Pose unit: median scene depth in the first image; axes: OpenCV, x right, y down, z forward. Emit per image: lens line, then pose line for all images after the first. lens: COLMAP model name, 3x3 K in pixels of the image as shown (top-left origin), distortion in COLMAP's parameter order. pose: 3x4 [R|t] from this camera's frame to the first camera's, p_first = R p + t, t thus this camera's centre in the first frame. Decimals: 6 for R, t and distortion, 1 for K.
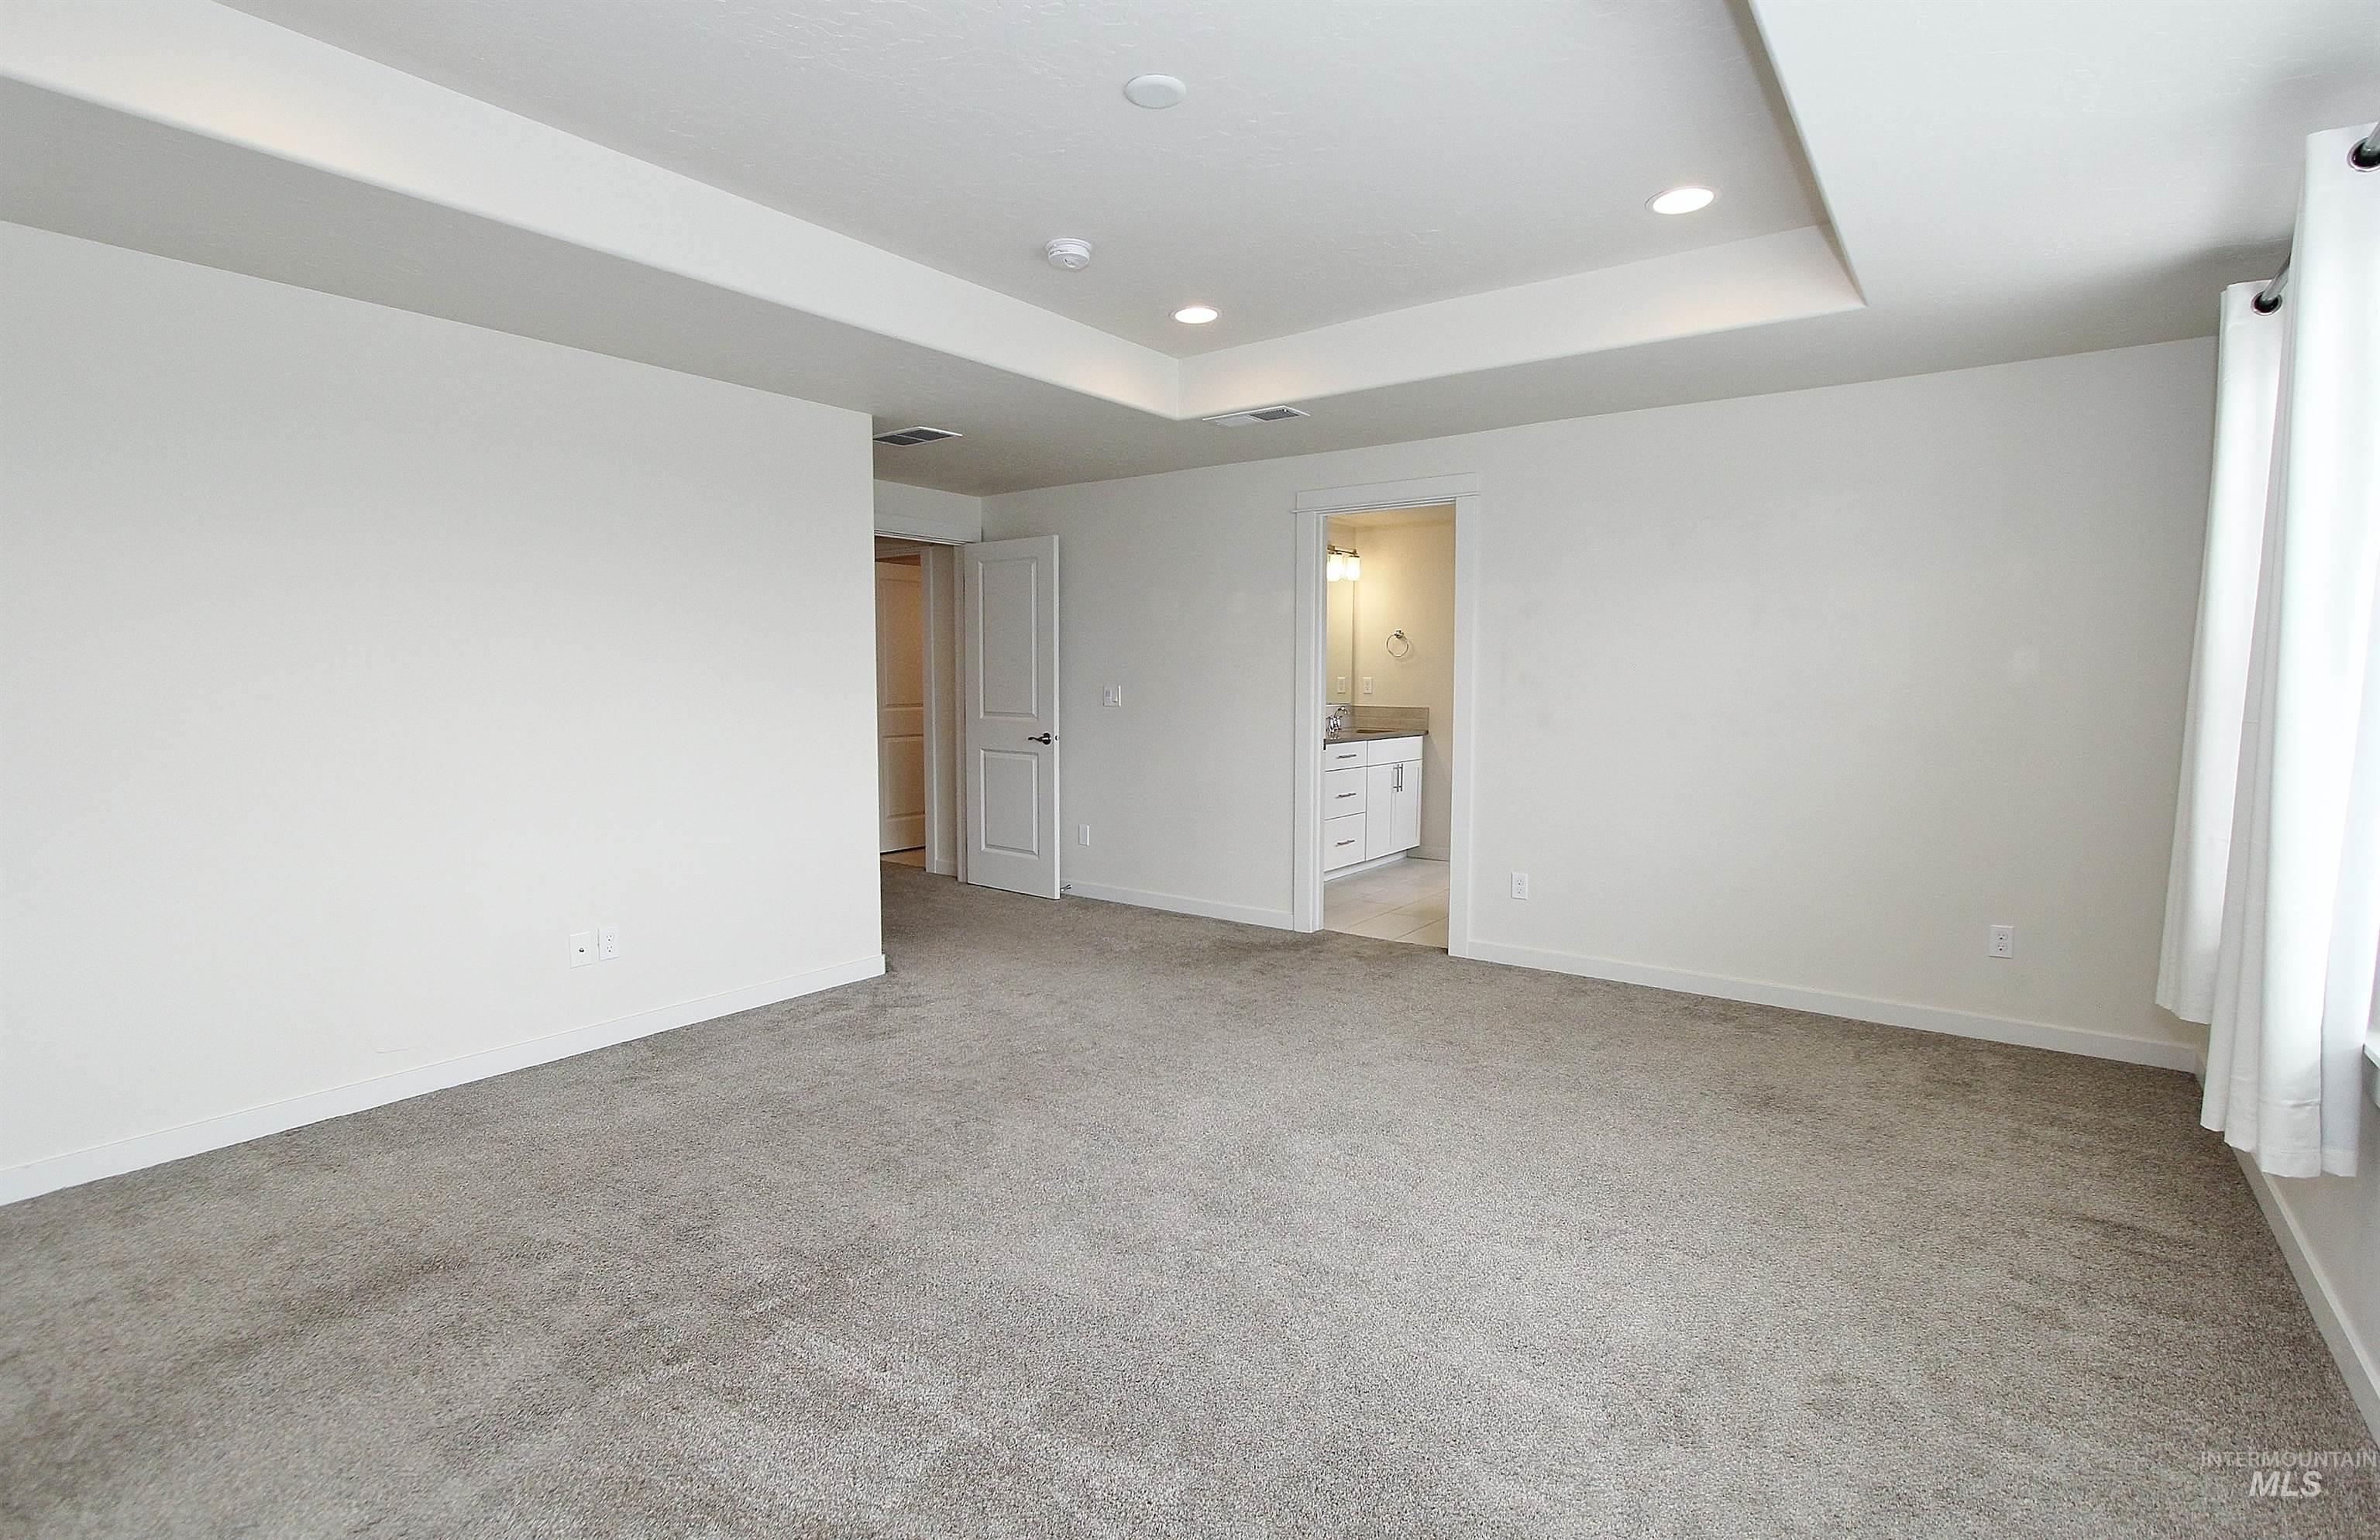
lens RADIAL K [[1158.3, 0, 1184.1], [0, 1158.3, 761.8], [0, 0, 1]] dist [0.002625, 0.001157]
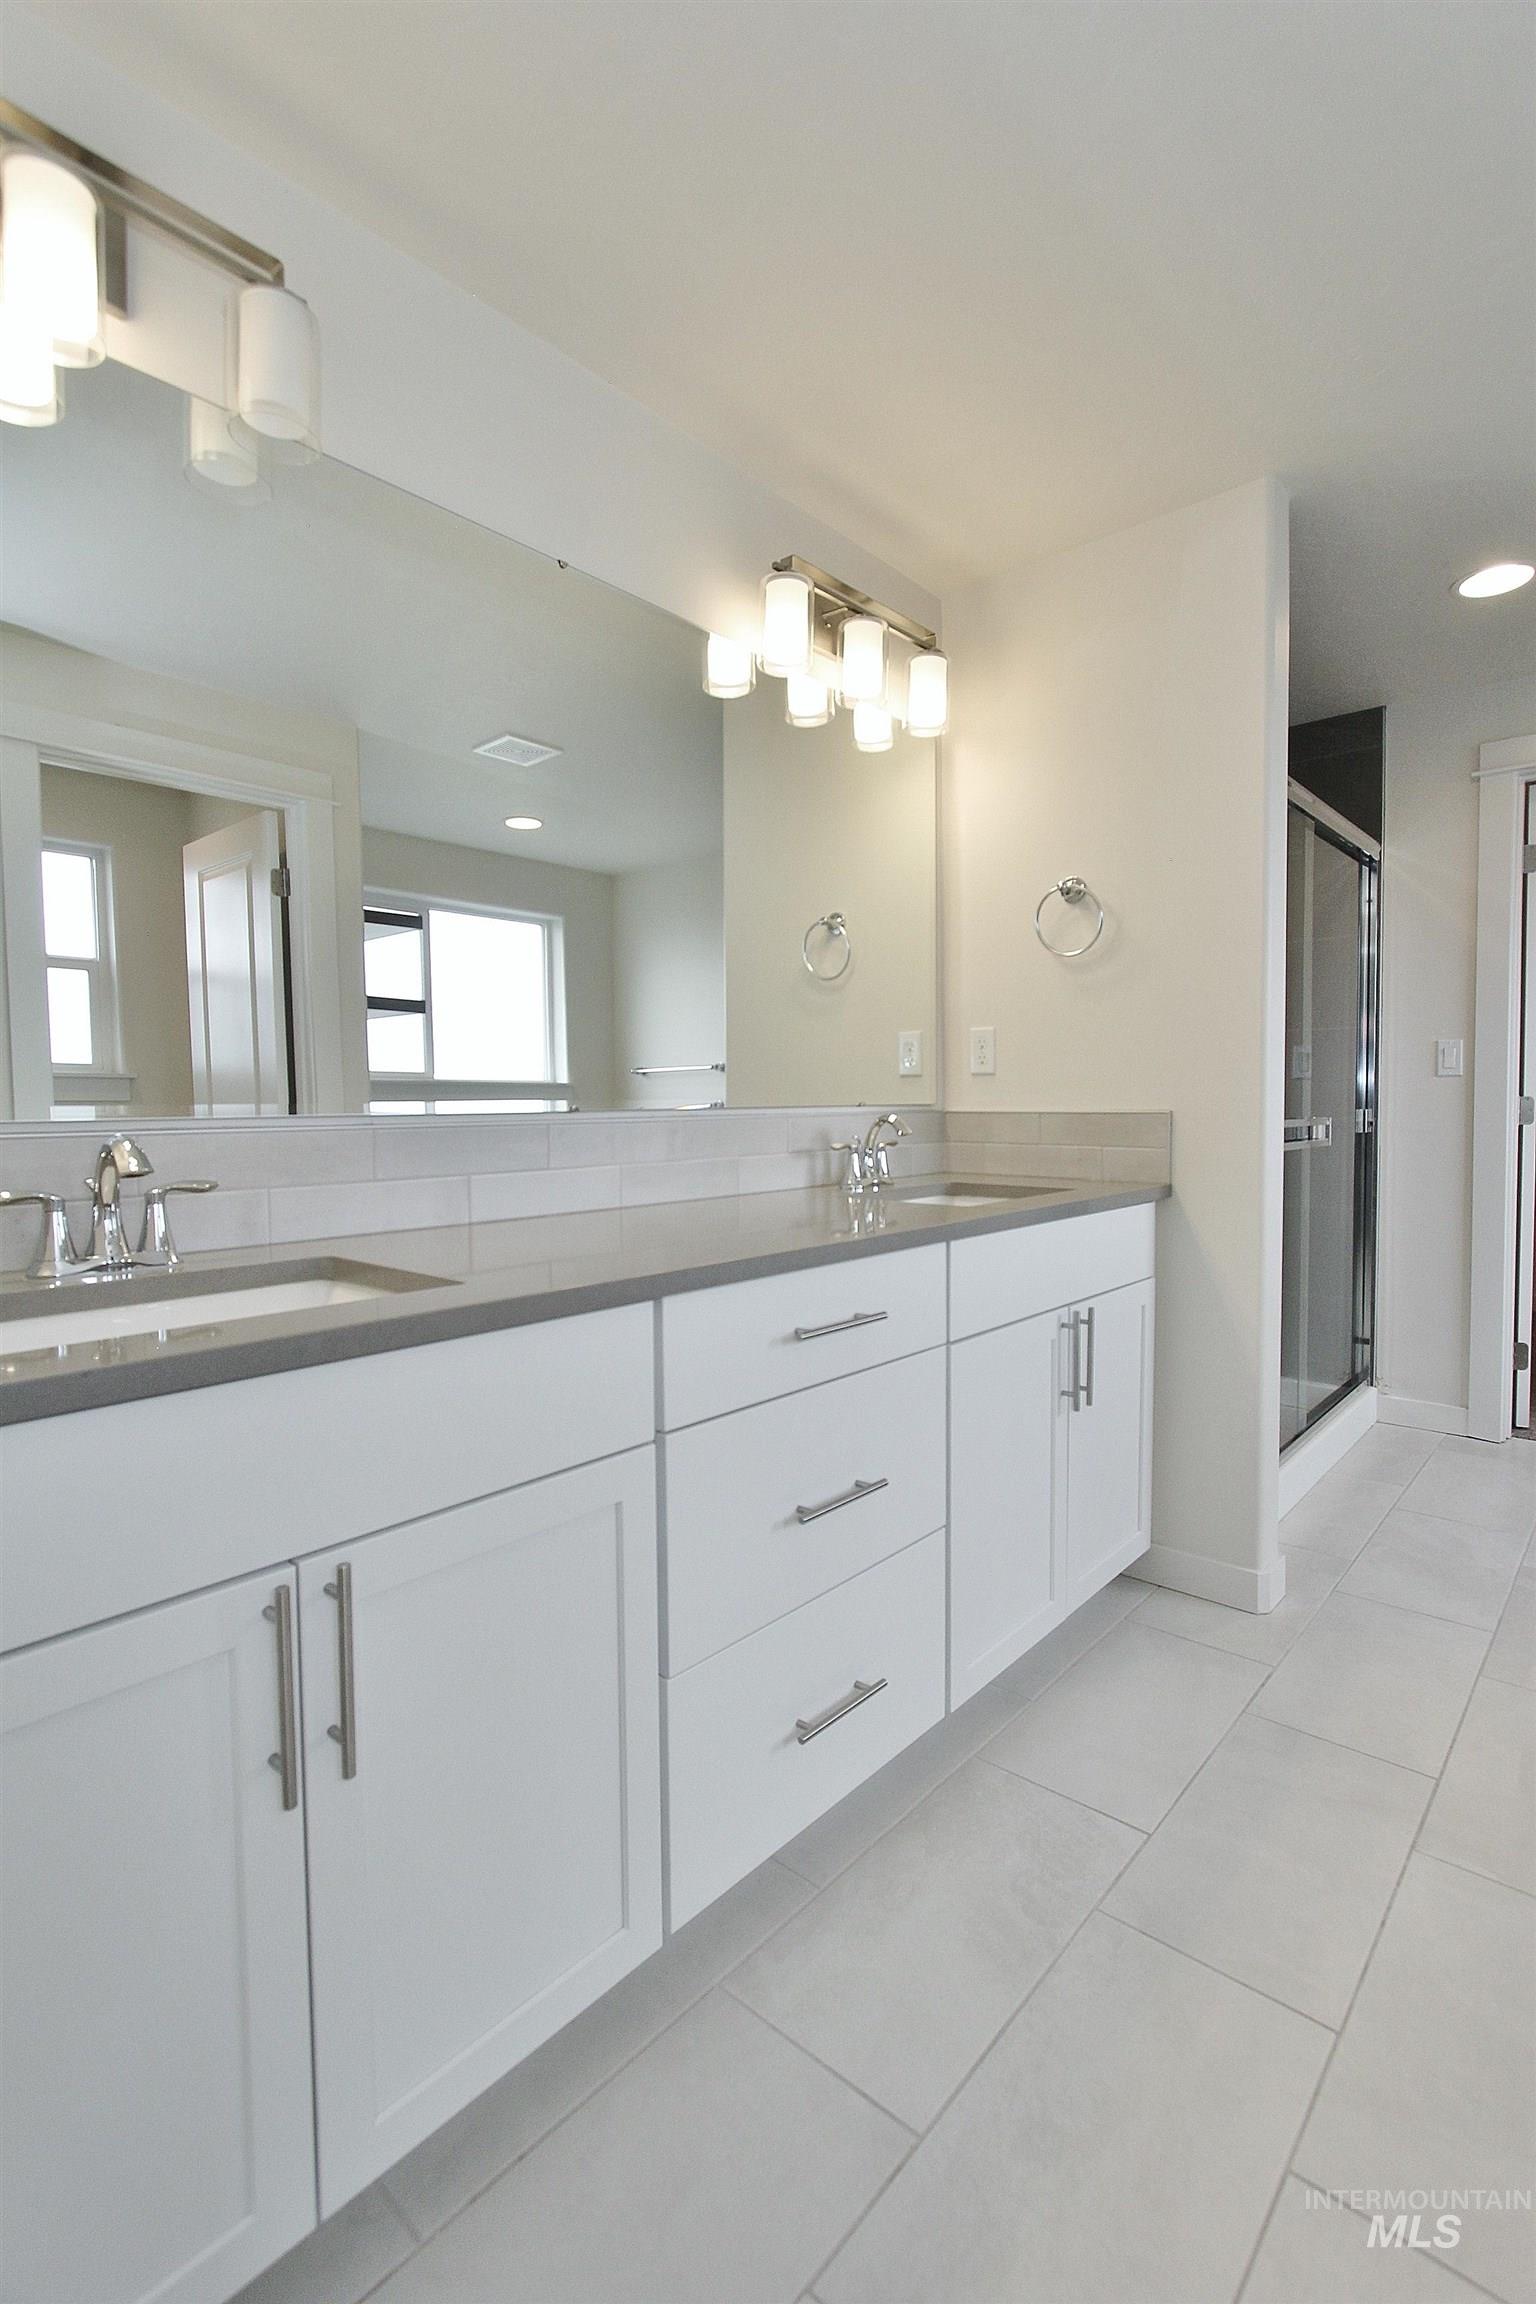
lens RADIAL K [[1059.4, 0, 777.6], [0, 1059.4, 1153.4], [0, 0, 1]] dist [-0.012829, 0.002151]
pose [[0.994504, -0.010517, -0.104169, 0.132818], [0.008202, 0.999710, -0.022626, -0.029723], [0.104377, 0.021647, 0.994302, 0.696707]]
